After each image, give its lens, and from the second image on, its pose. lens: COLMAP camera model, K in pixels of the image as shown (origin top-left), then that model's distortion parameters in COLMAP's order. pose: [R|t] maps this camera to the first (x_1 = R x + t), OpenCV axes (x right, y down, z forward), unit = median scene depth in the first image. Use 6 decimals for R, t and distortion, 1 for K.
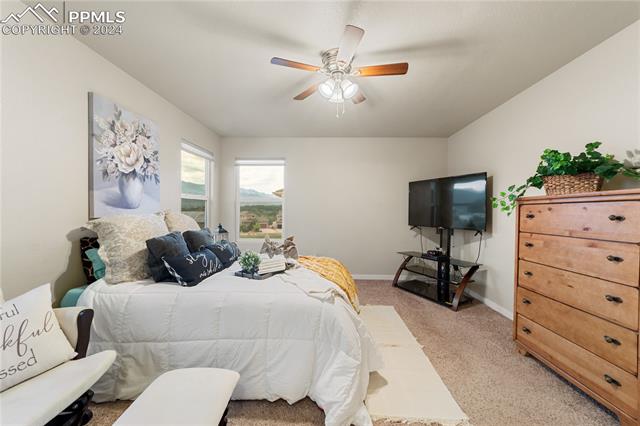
lens RADIAL K [[245.7, 0, 319.7], [0, 245.7, 212.0], [0, 0, 1]] dist [-0.009851, 0.002251]
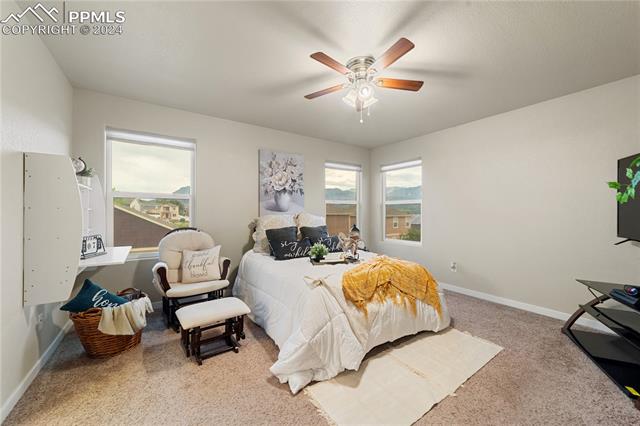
lens RADIAL K [[245.7, 0, 319.9], [0, 245.7, 212.8], [0, 0, 1]] dist [-0.009851, 0.002251]
pose [[0.595547, -0.006785, -0.803292, 0.677255], [0.000074, 0.999965, -0.008391, 0.007927], [0.803321, 0.004938, 0.595526, 0.206942]]
